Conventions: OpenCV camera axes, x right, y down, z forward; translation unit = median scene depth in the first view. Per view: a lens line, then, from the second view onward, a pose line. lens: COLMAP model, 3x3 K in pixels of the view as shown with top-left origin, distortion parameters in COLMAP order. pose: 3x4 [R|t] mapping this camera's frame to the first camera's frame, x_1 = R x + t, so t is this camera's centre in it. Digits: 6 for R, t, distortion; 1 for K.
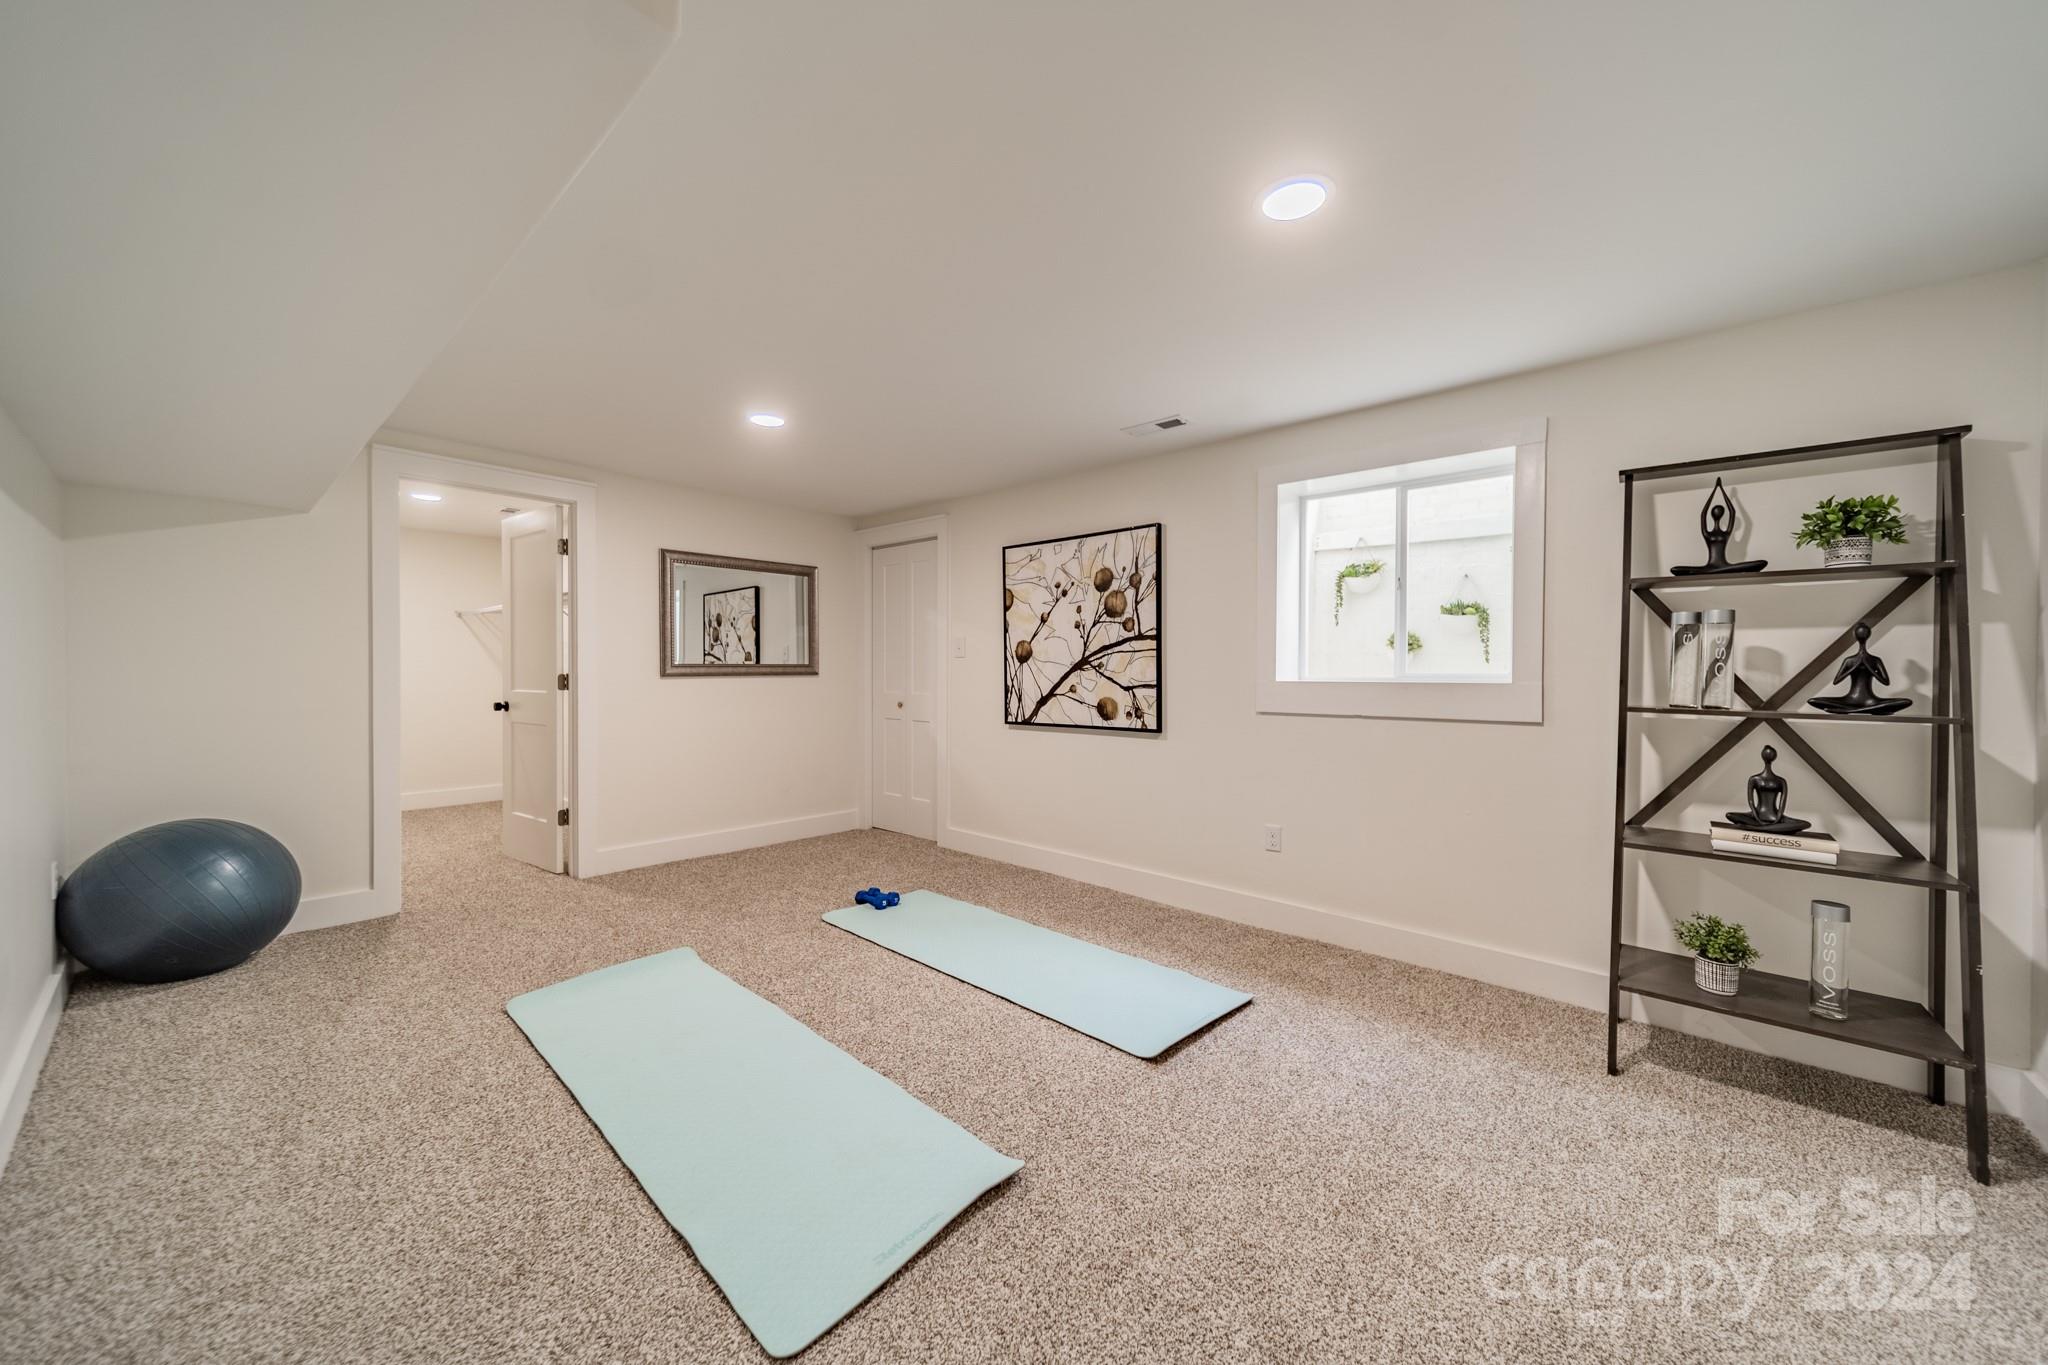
lens RADIAL K [[729.7, 0, 1019.8], [0, 729.7, 681.2], [0, 0, 1]] dist [0.010959, -0.000339]
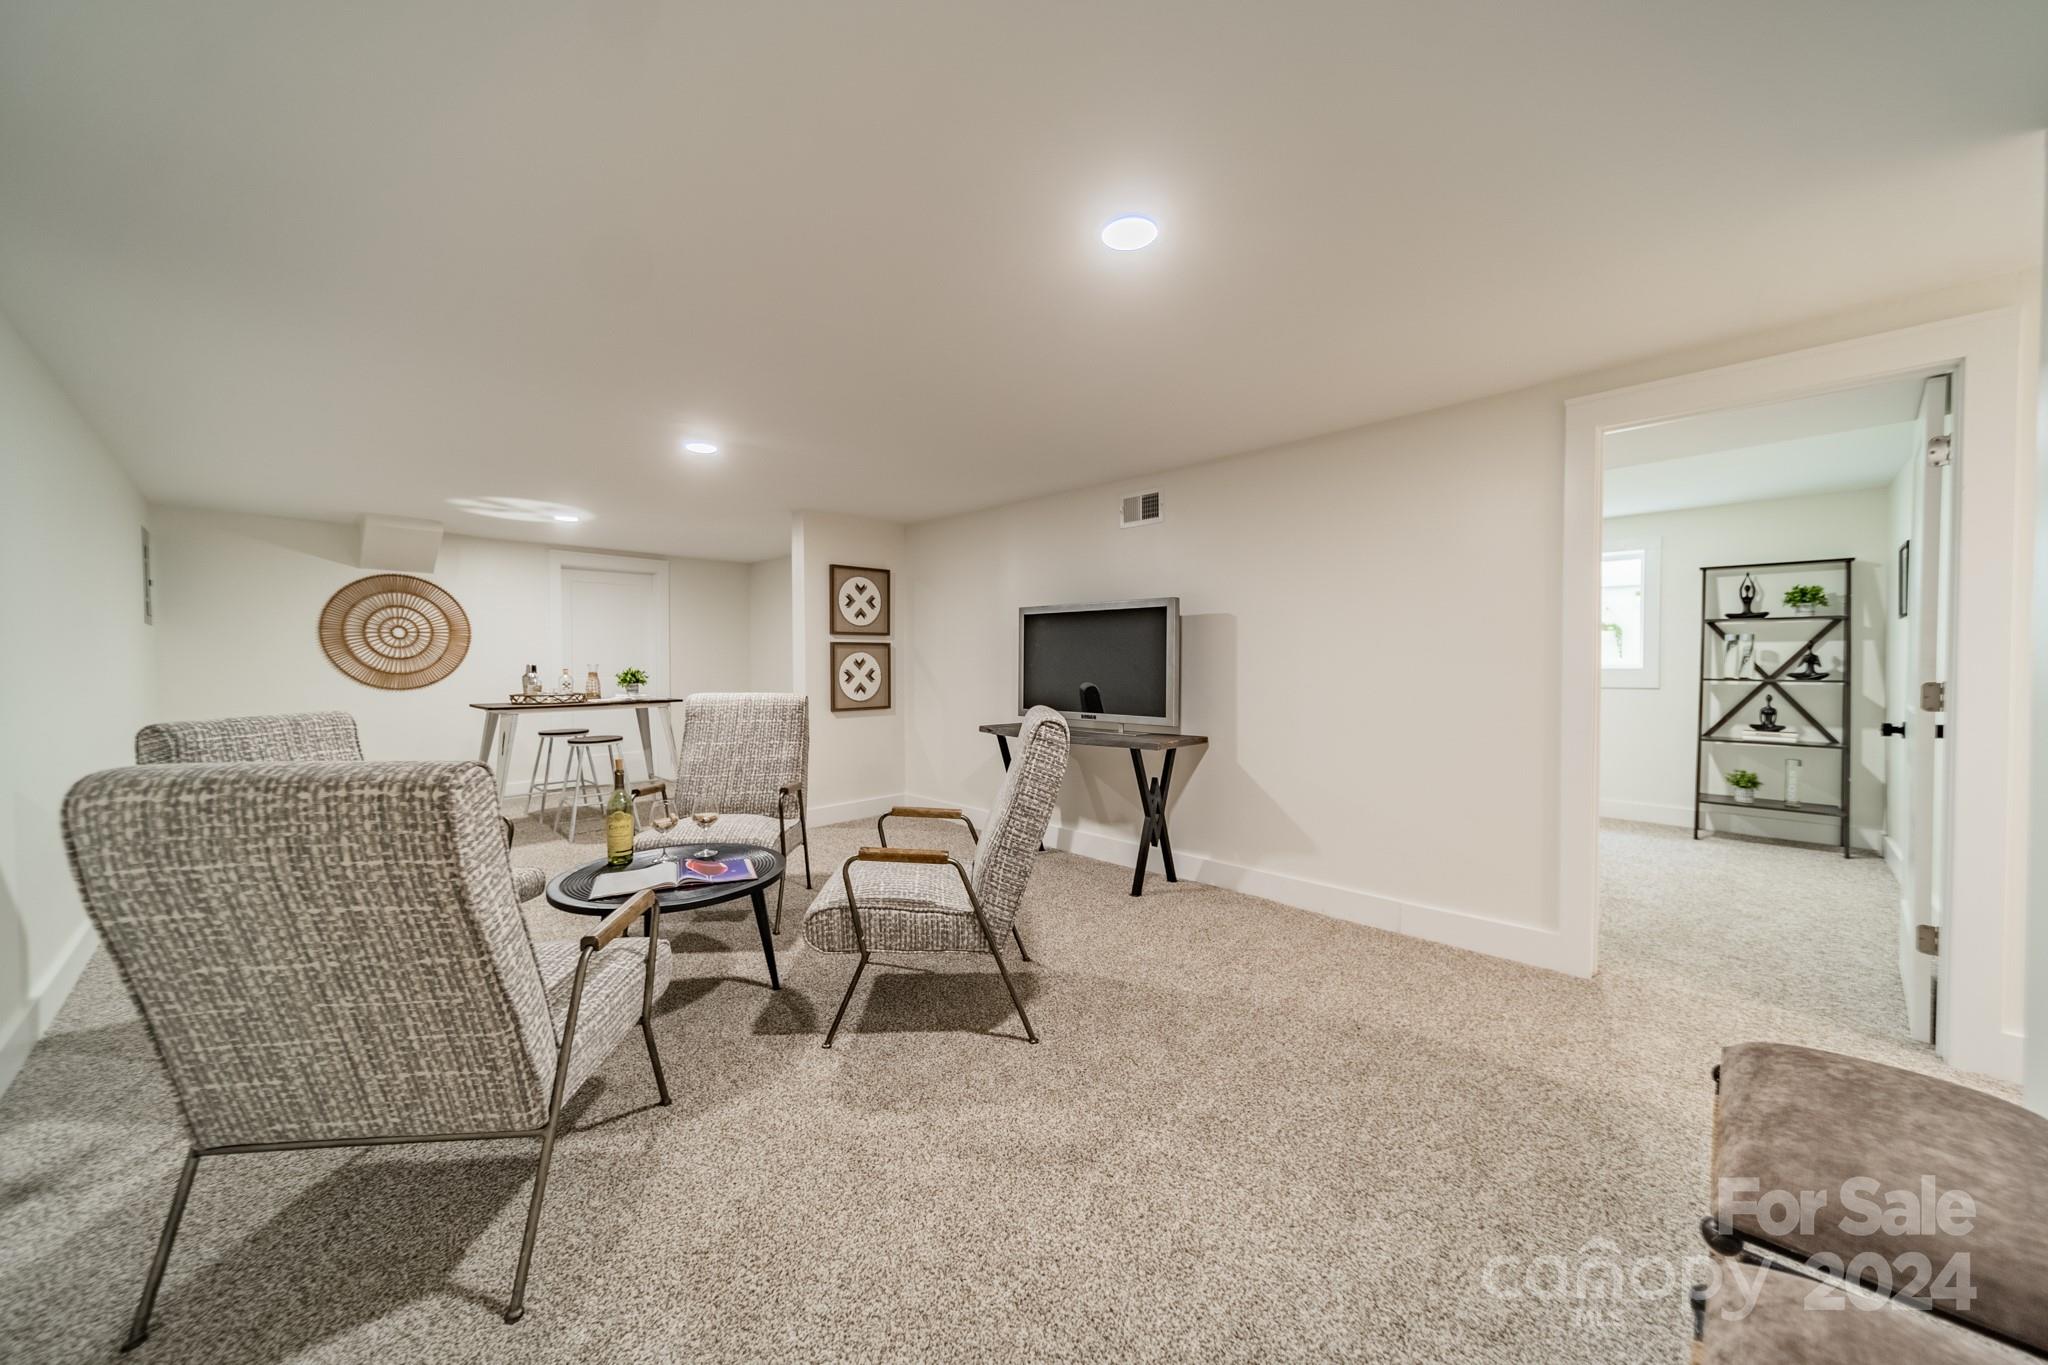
lens RADIAL K [[729.7, 0, 1026.9], [0, 729.7, 676.7], [0, 0, 1]] dist [0.010959, -0.000339]
pose [[0.998432, 0.003153, -0.055898, -1.116492], [-0.003222, 0.999994, -0.001154, 0.043376], [0.055894, 0.001333, 0.998436, -1.367005]]
